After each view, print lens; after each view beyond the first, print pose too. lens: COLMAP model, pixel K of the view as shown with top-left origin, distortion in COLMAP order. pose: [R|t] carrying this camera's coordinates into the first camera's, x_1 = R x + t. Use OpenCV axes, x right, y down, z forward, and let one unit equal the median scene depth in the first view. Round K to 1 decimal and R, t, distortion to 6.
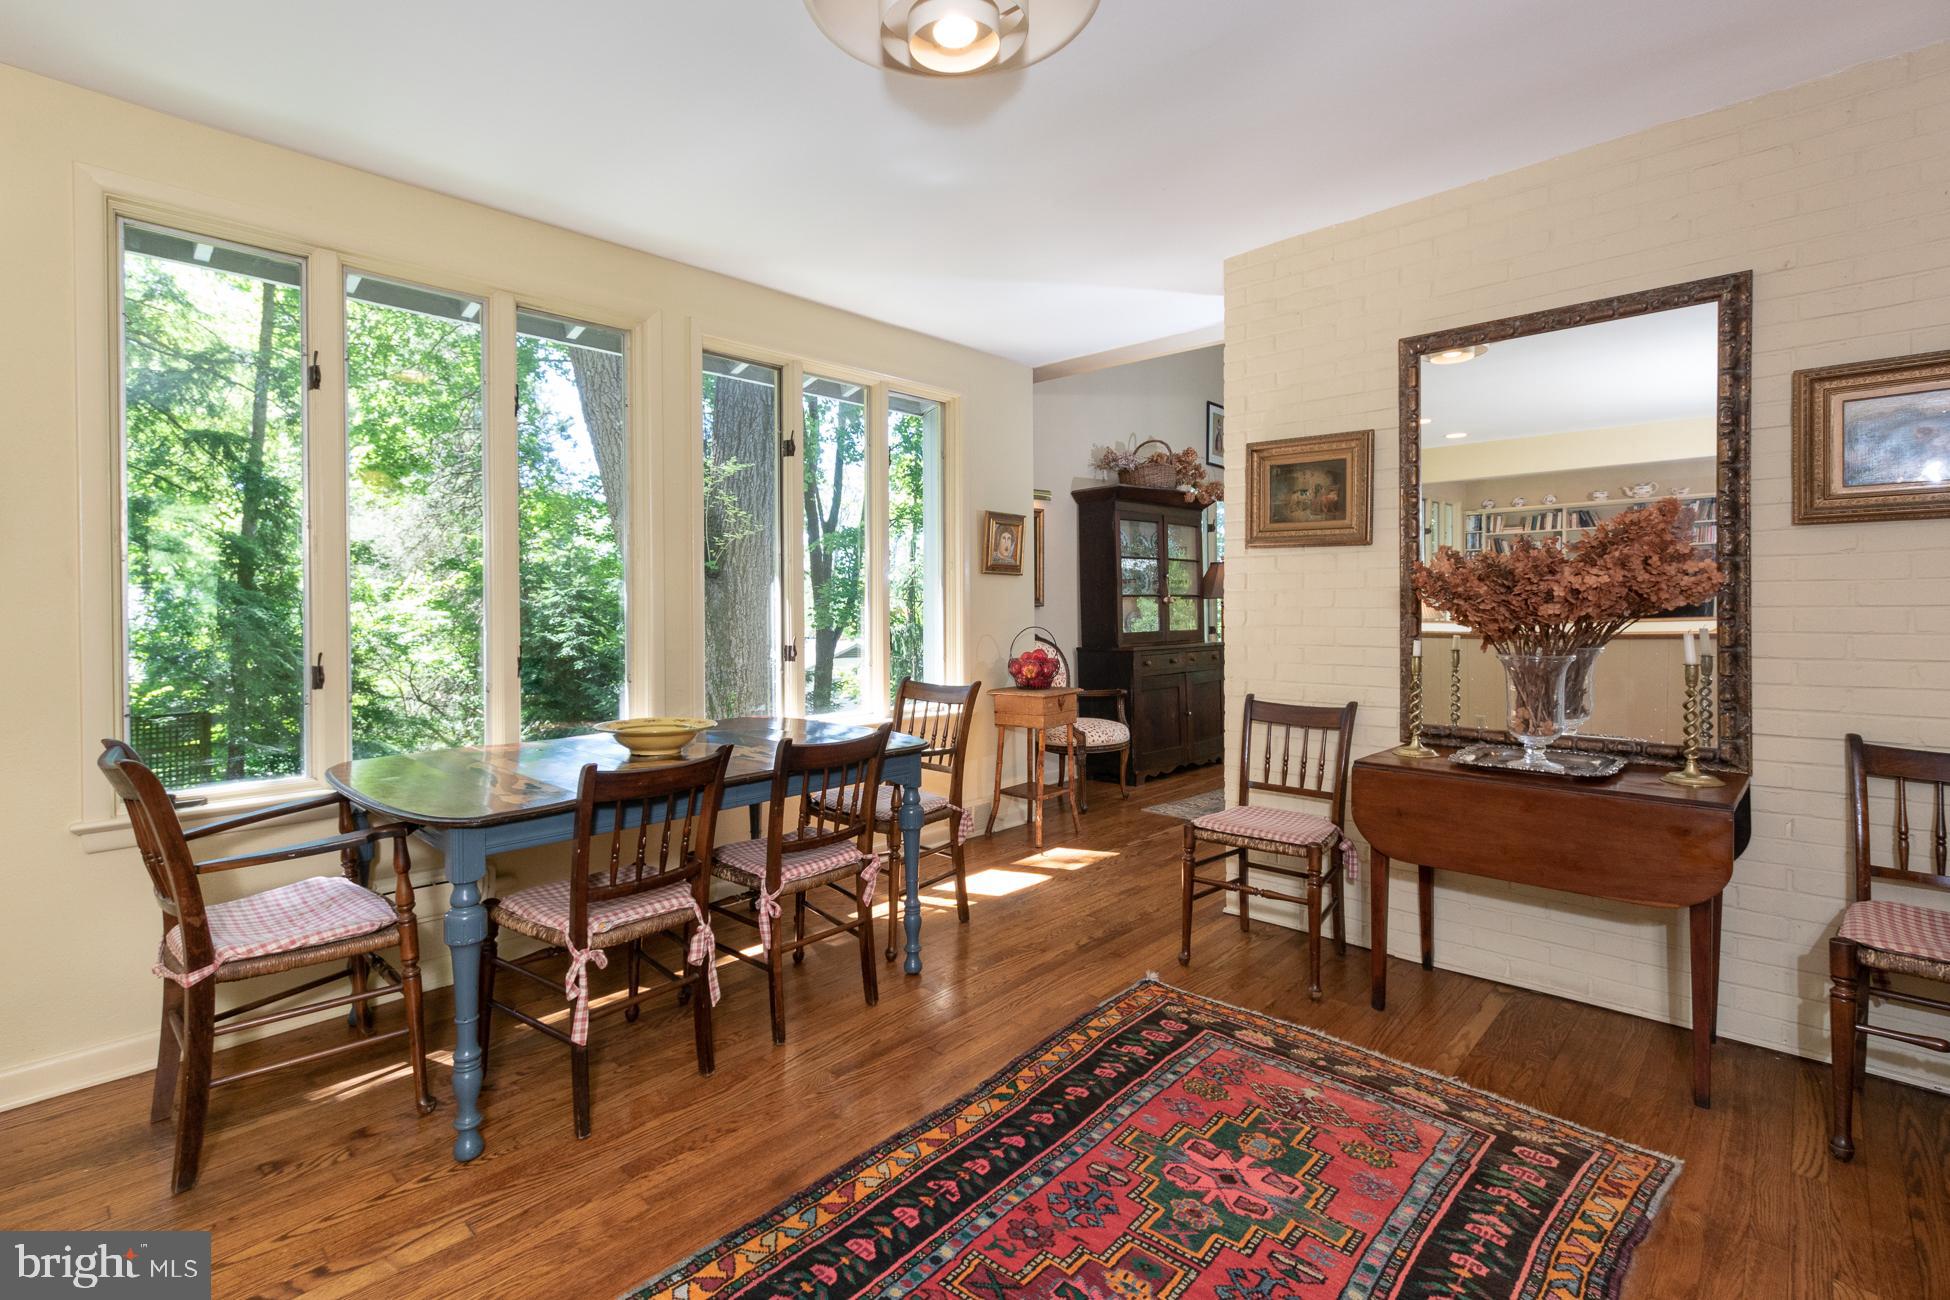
lens RADIAL K [[847.9, 0, 870.5], [0, 847.9, 619.4], [0, 0, 1]] dist [-0.002800, -0.000353]
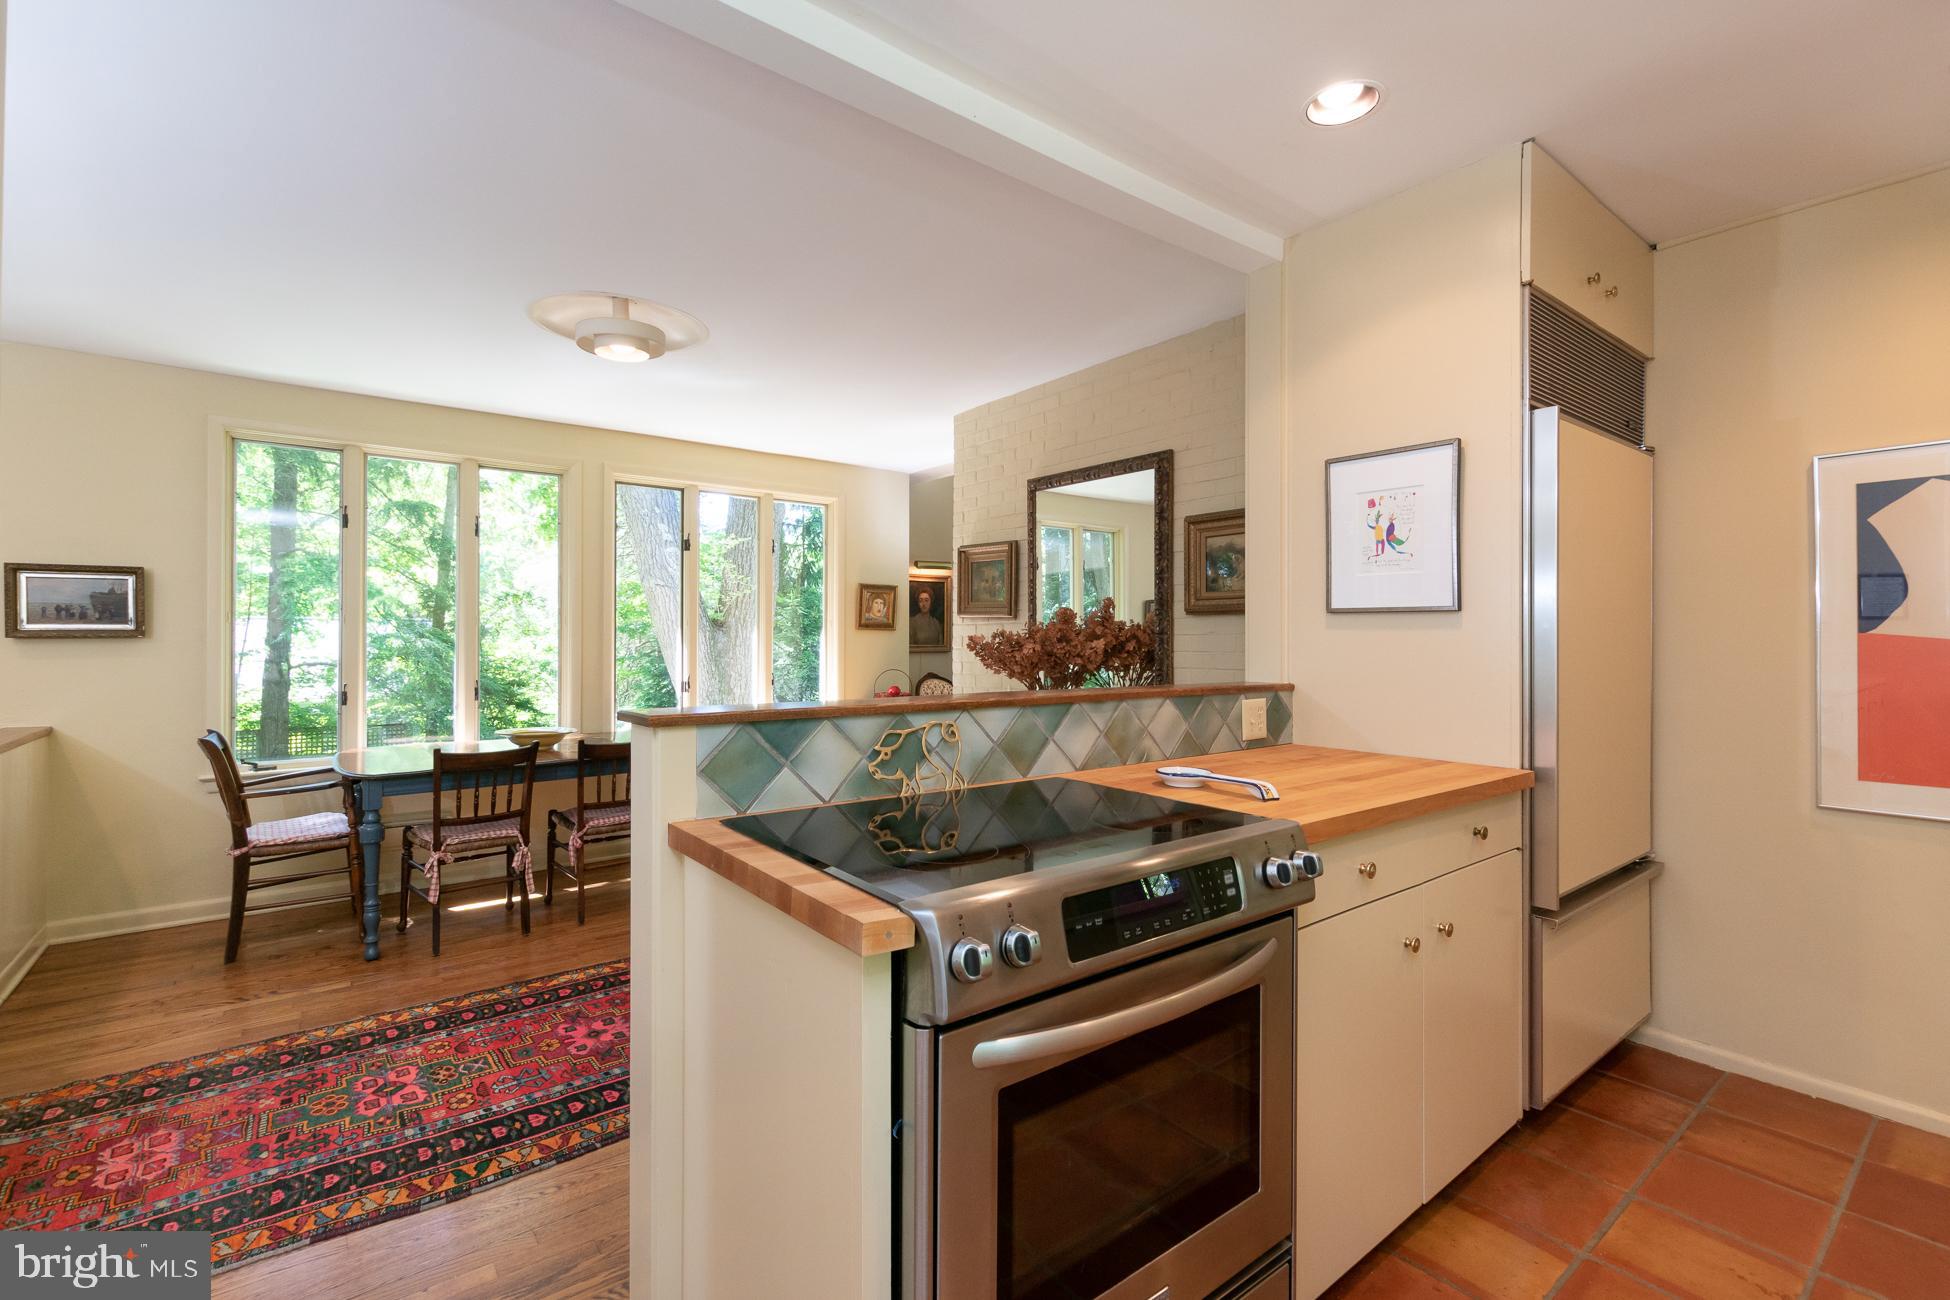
lens RADIAL K [[847.9, 0, 984.7], [0, 847.9, 641.1], [0, 0, 1]] dist [-0.002800, -0.000353]
pose [[0.992362, 0.008516, -0.123064, 0.931551], [-0.009477, 0.999929, -0.007222, -0.051904], [0.122994, 0.008334, 0.992372, -0.587007]]
